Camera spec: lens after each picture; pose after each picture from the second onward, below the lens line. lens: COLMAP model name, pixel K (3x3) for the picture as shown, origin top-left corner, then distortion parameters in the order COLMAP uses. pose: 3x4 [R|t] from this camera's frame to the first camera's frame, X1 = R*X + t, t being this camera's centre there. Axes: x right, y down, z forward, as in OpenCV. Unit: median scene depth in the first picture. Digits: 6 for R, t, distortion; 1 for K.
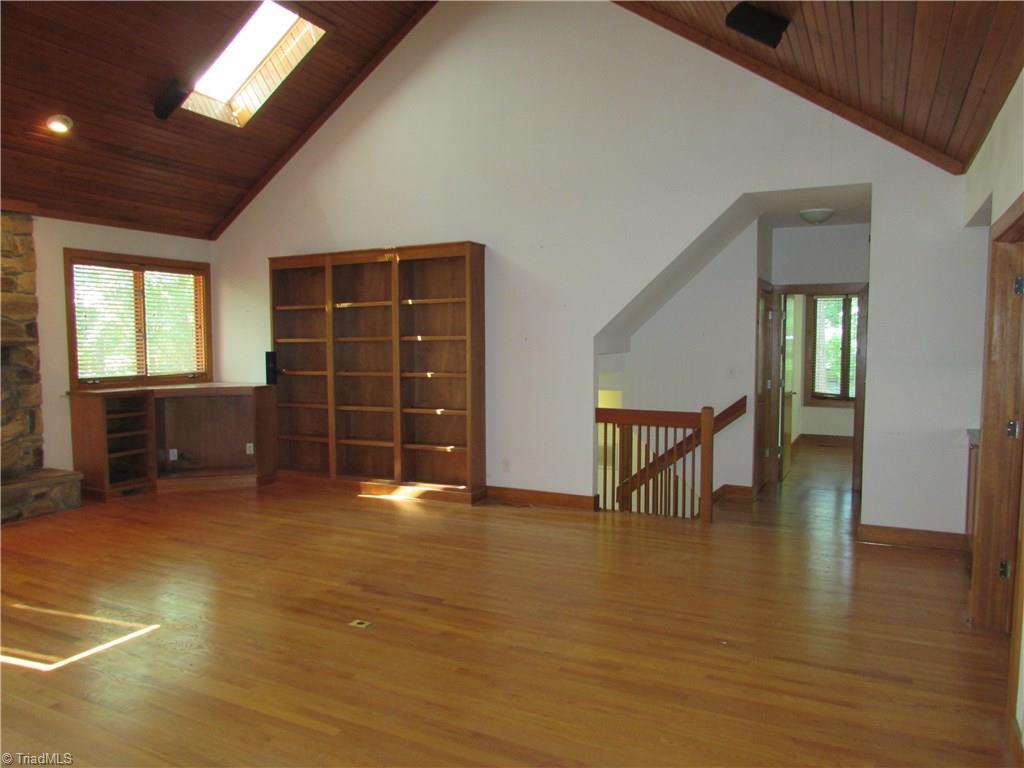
lens RADIAL K [[712.1, 0, 512.0], [0, 712.1, 384.0], [0, 0, 1]] dist [-0.034429, 0.003025]
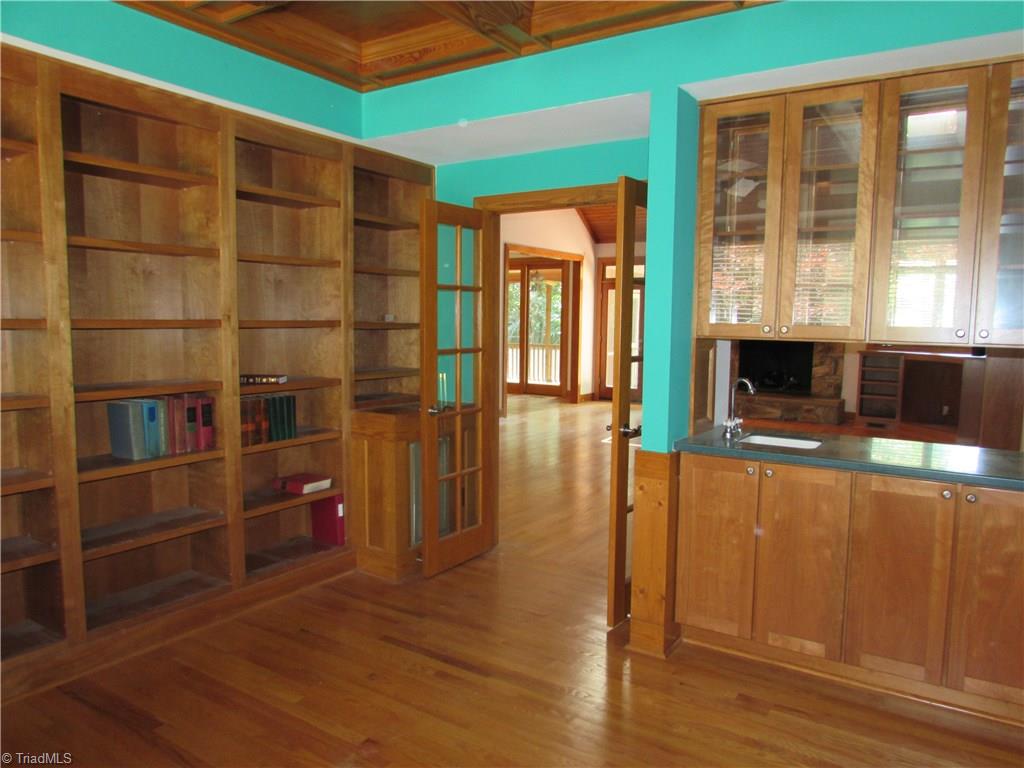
lens RADIAL K [[721.5, 0, 515.6], [0, 721.5, 388.9], [0, 0, 1]] dist [-0.047148, 0.024768]
pose [[-0.106514, 0.106395, -0.988602, 0.918702], [-0.077090, 0.990382, 0.114892, -0.024318], [0.991318, 0.088449, -0.097288, 0.435973]]
